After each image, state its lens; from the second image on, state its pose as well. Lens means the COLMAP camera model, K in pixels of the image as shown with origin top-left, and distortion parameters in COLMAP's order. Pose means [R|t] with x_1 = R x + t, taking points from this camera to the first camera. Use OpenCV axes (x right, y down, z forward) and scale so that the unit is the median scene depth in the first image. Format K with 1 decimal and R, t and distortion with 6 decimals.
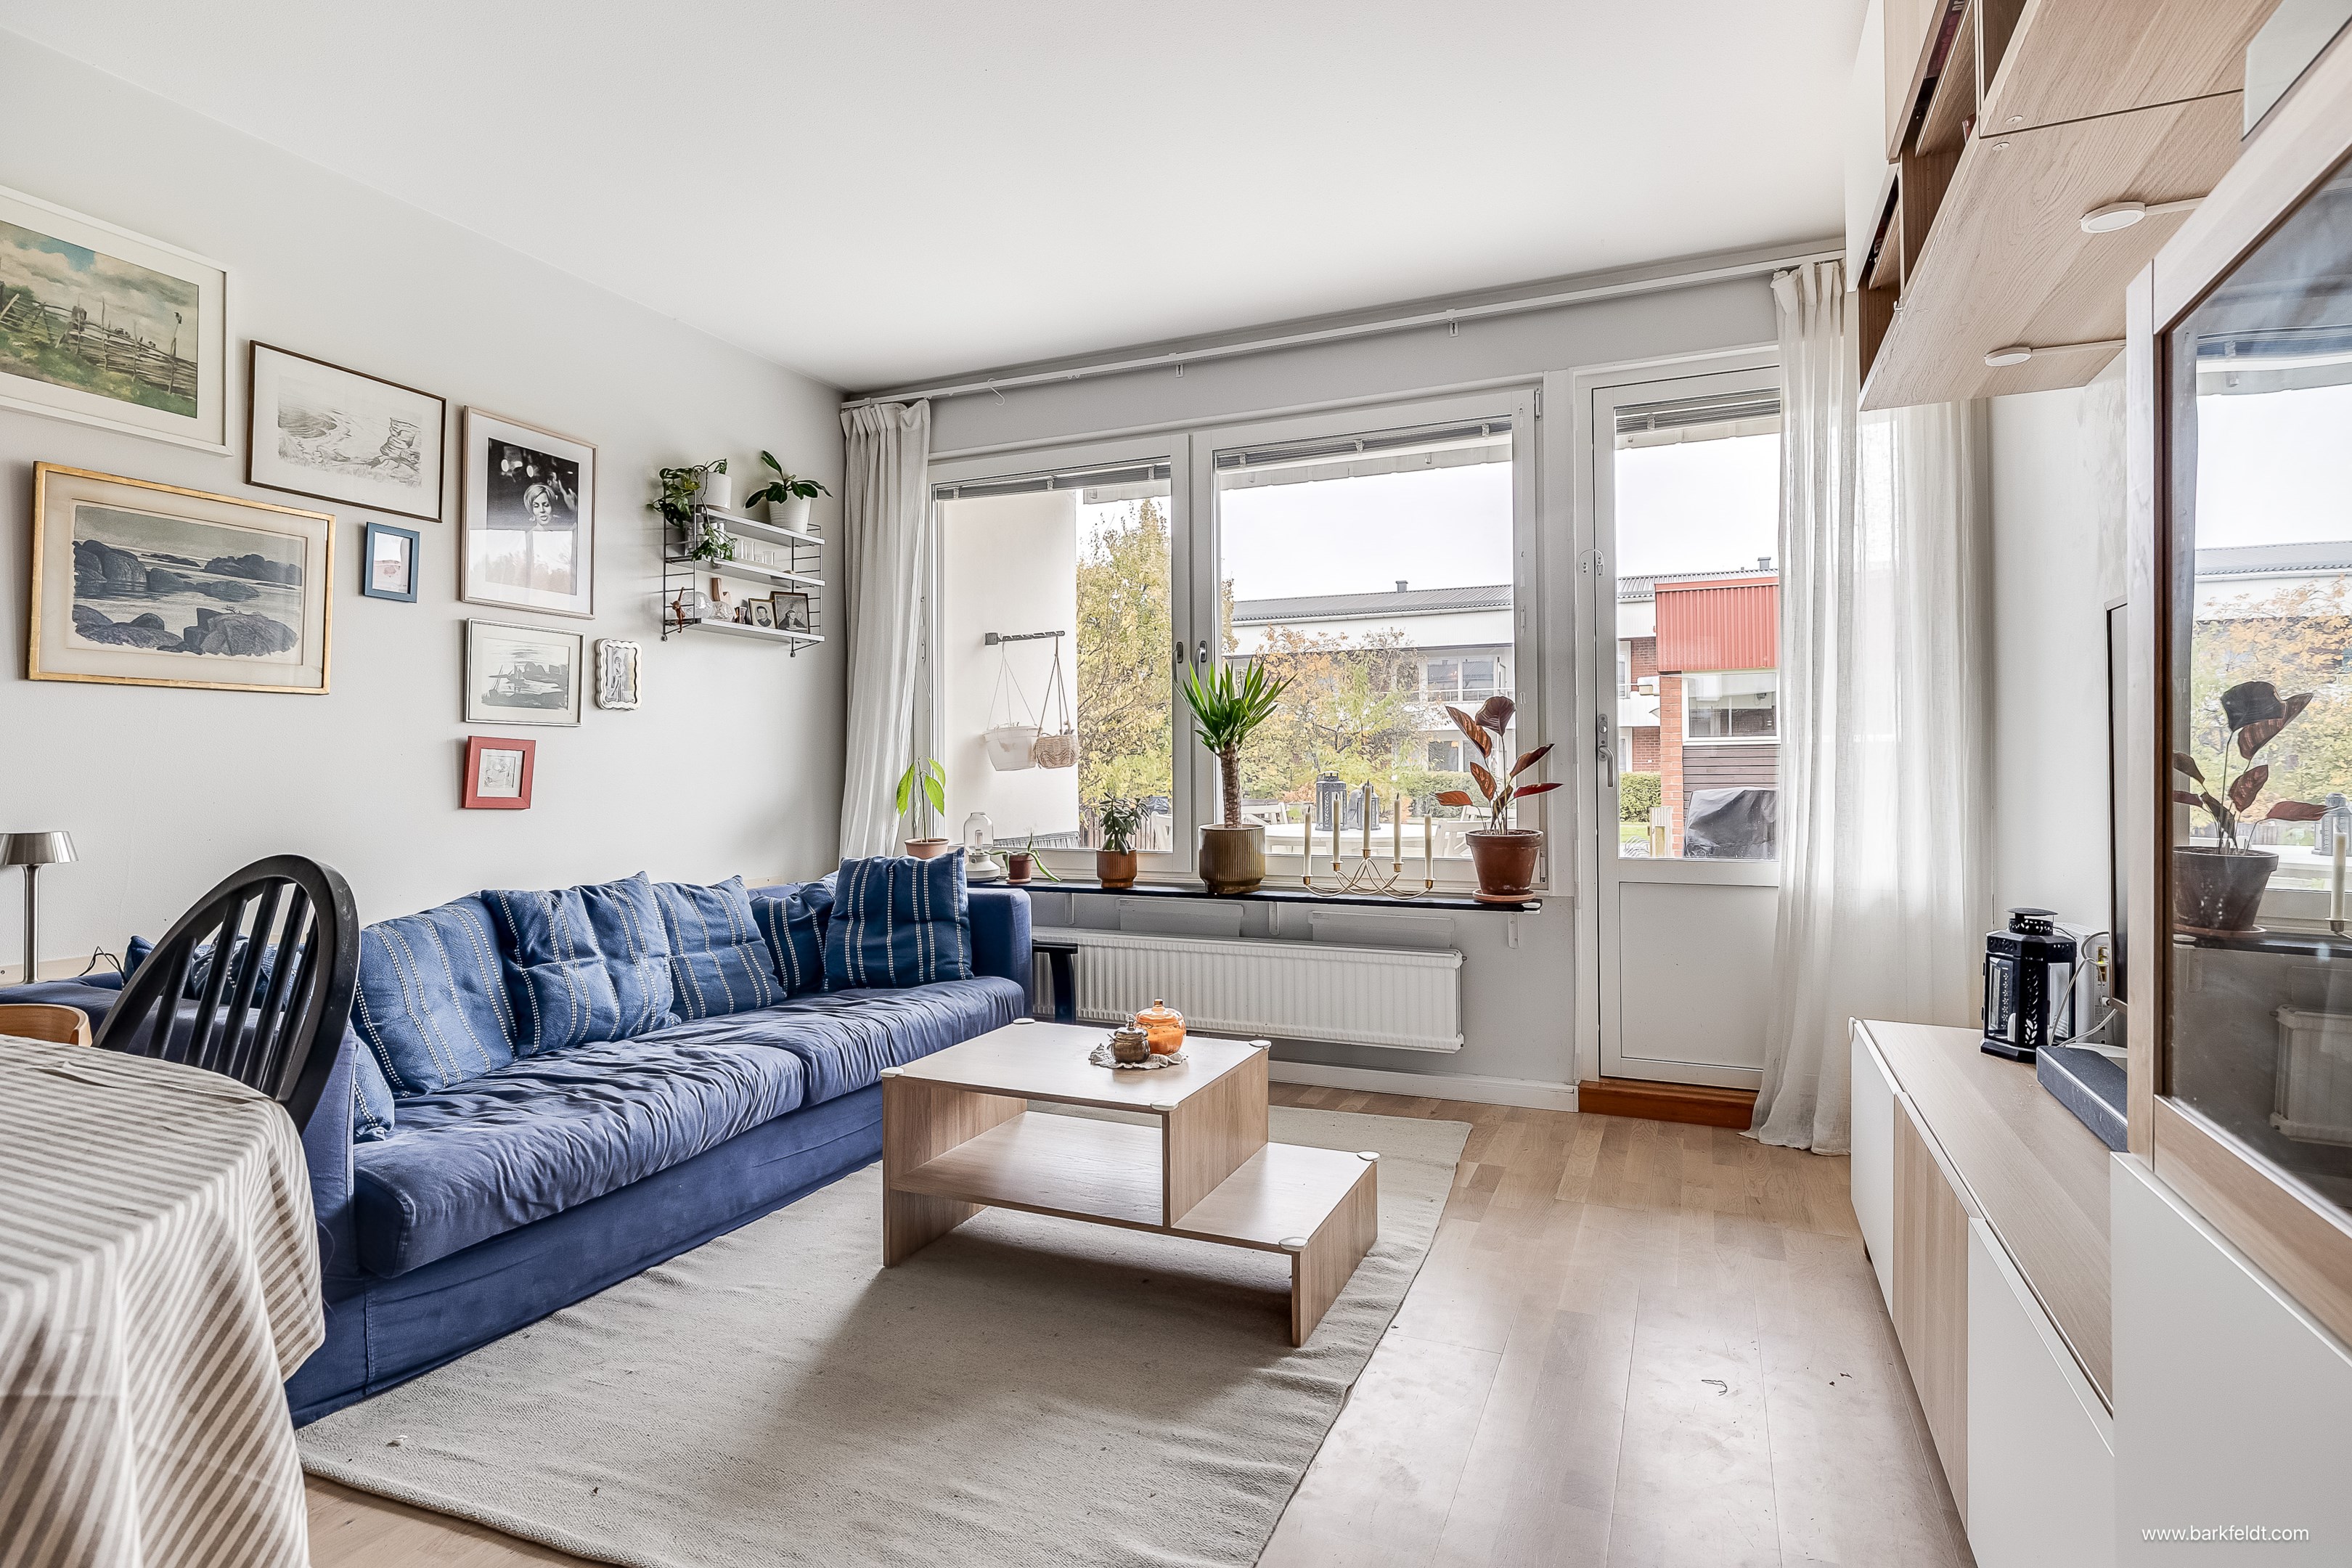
lens RADIAL K [[1218.6, 0, 1170.0], [0, 1218.6, 755.9], [0, 0, 1]] dist [-0.000314, 0.000922]
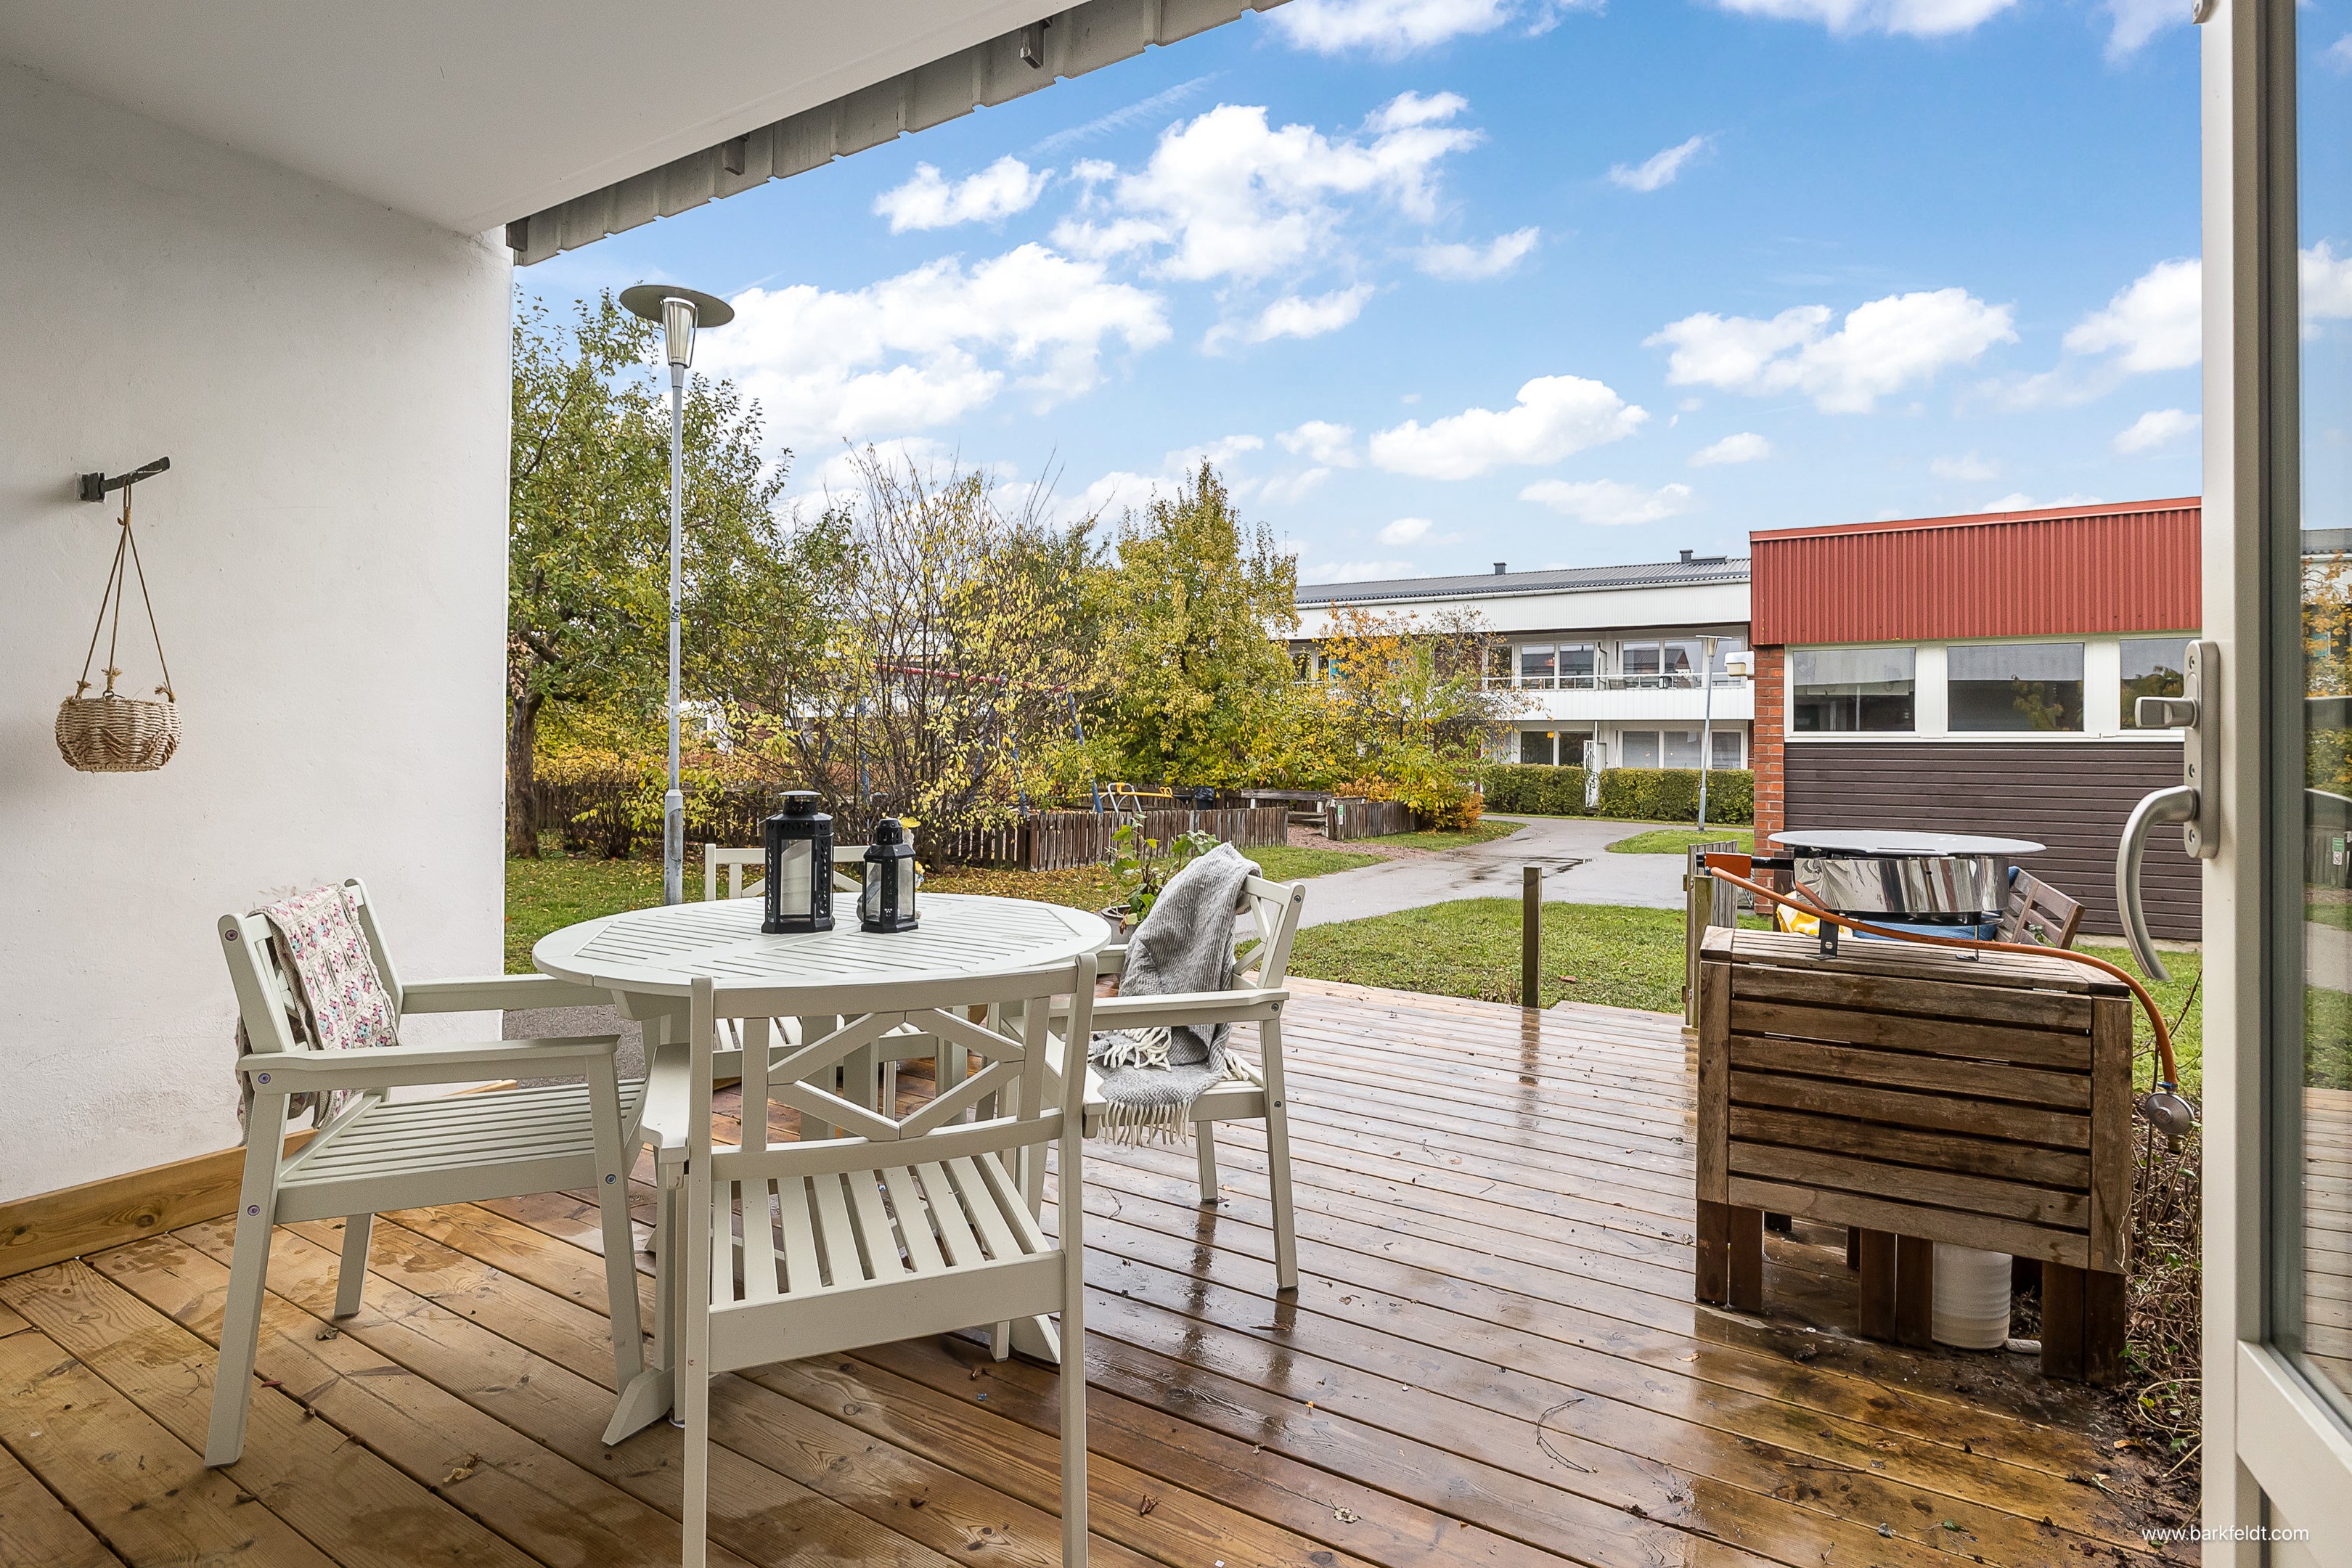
lens RADIAL K [[1157.5, 0, 1158.2], [0, 1157.5, 741.5], [0, 0, 1]] dist [-0.004163, -0.000700]
pose [[0.992506, 0.016548, -0.121067, 0.450936], [-0.016447, 0.999863, 0.001835, -0.013491], [0.121081, 0.000170, 0.992643, 0.875179]]
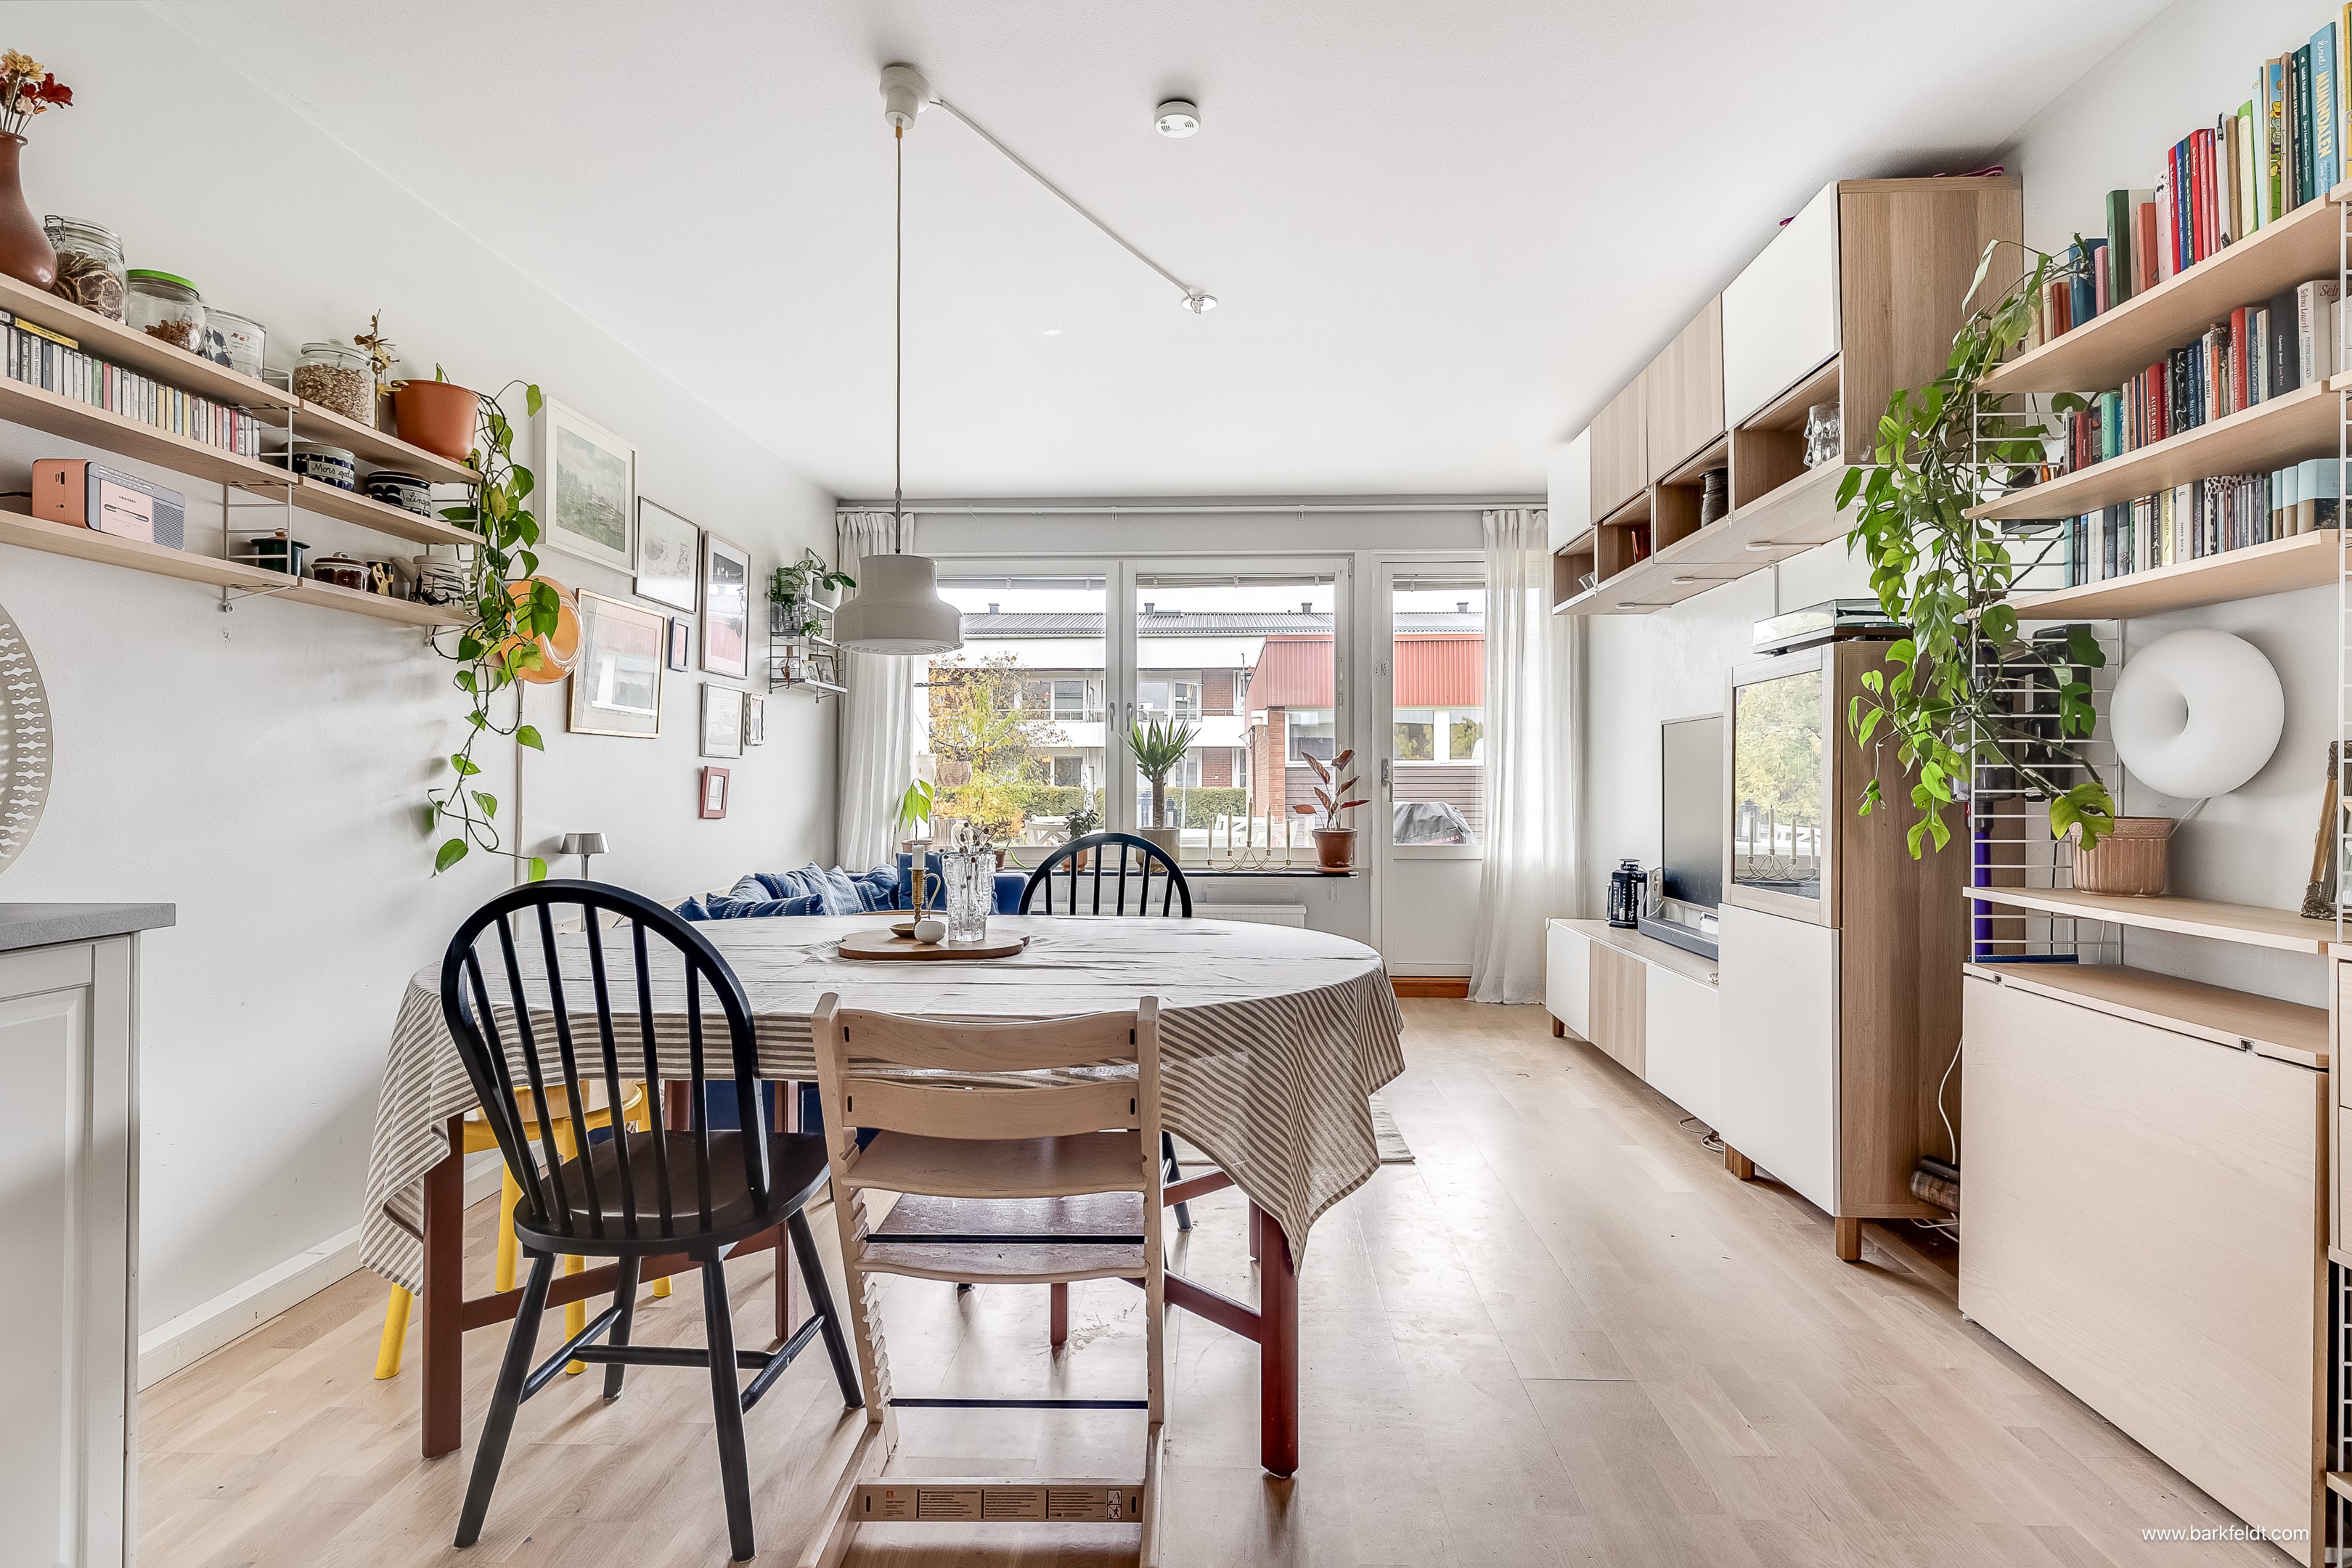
lens RADIAL K [[1218.6, 0, 1194.8], [0, 1218.6, 768.3], [0, 0, 1]] dist [-0.000314, 0.000922]
pose [[0.926950, 0.009454, 0.375065, -0.500298], [-0.009312, 0.999954, -0.002191, -0.014343], [-0.375069, -0.001461, 0.926996, -0.435805]]
